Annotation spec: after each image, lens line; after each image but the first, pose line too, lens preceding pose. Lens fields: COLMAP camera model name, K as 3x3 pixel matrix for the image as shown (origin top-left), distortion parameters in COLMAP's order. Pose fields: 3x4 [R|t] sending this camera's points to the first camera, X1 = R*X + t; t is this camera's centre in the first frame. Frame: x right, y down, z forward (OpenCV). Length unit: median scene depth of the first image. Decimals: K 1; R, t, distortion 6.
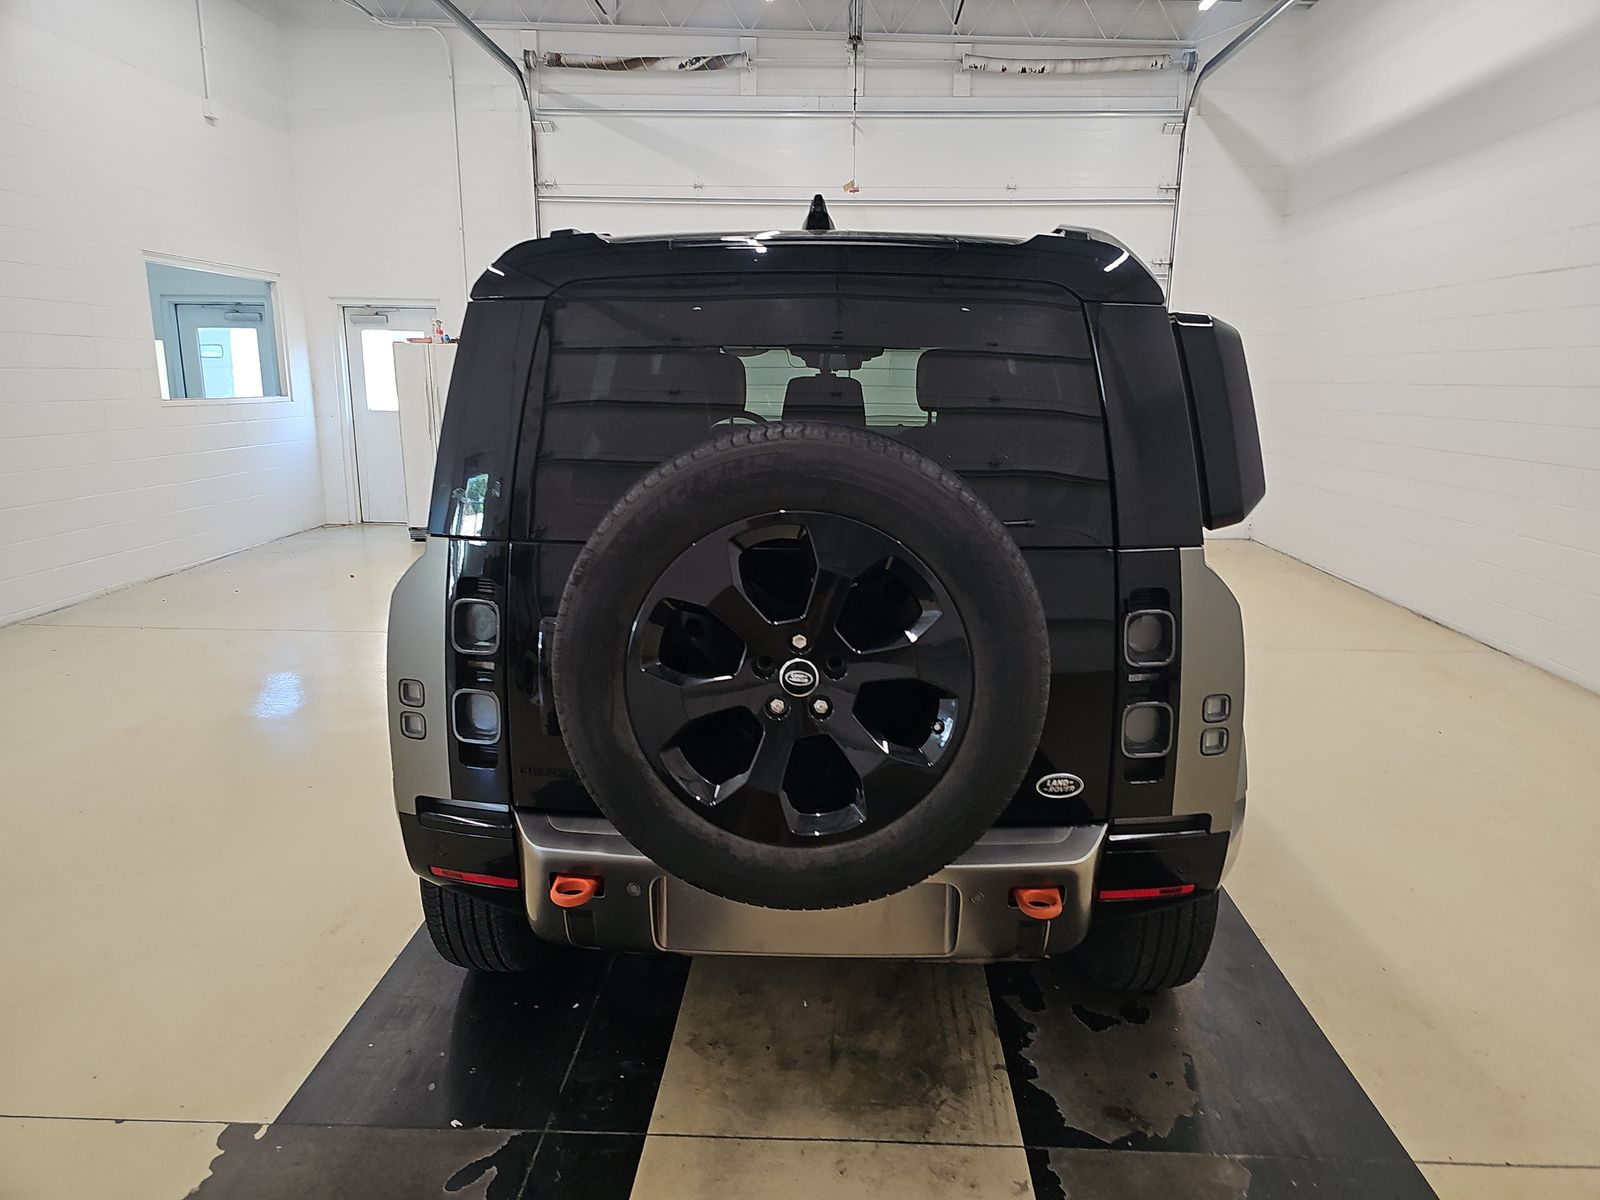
lens RADIAL K [[1069.8, 0, 817.6], [0, 1069.8, 603.8], [0, 0, 1]] dist [0.035148, -0.027551]
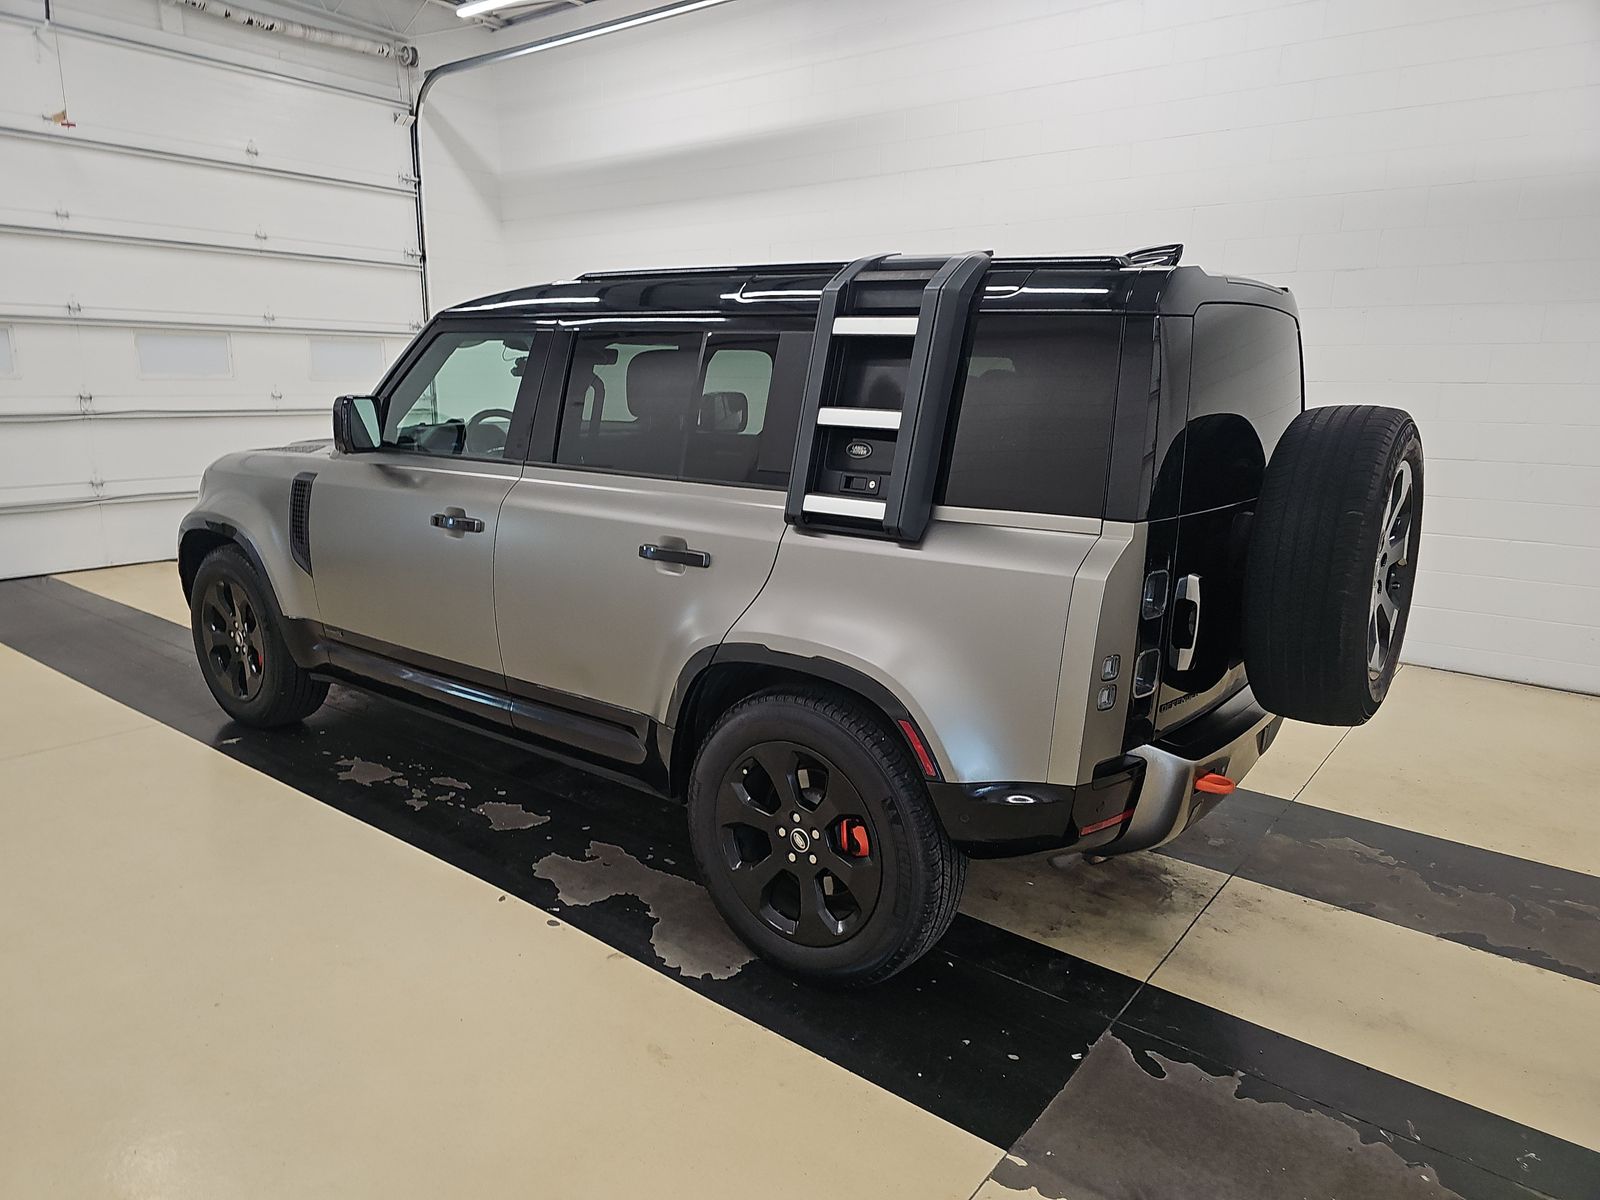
lens RADIAL K [[1069.8, 0, 801.9], [0, 1069.8, 601.2], [0, 0, 1]] dist [0.035148, -0.027551]
pose [[0.579356, -0.172417, 0.796630, -0.339873], [0.164907, 0.981953, 0.092597, -0.032273], [-0.798218, 0.077723, 0.597333, 0.139188]]
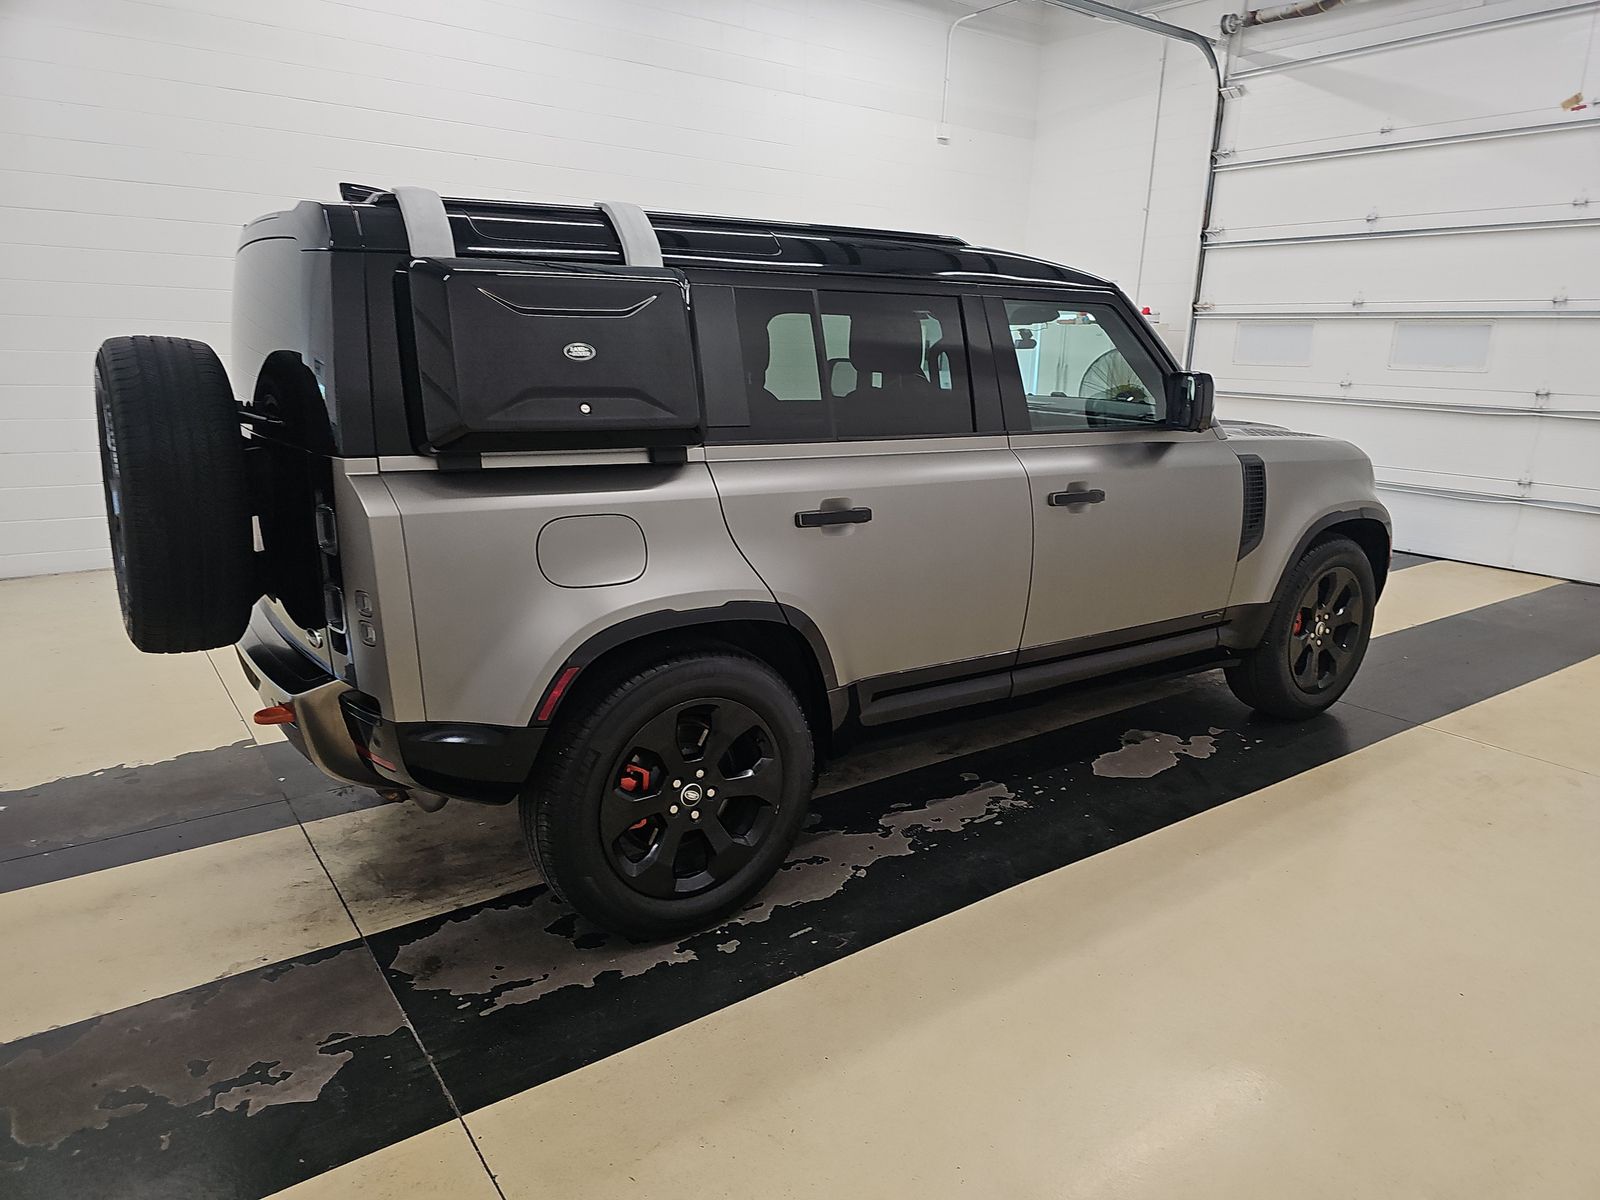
lens RADIAL K [[1069.8, 0, 810.1], [0, 1069.8, 609.6], [0, 0, 1]] dist [0.035148, -0.027551]
pose [[0.601056, 0.198455, -0.774175, 0.361396], [-0.187679, 0.976640, 0.104645, -0.025431], [0.776858, 0.082399, 0.624261, 0.152003]]
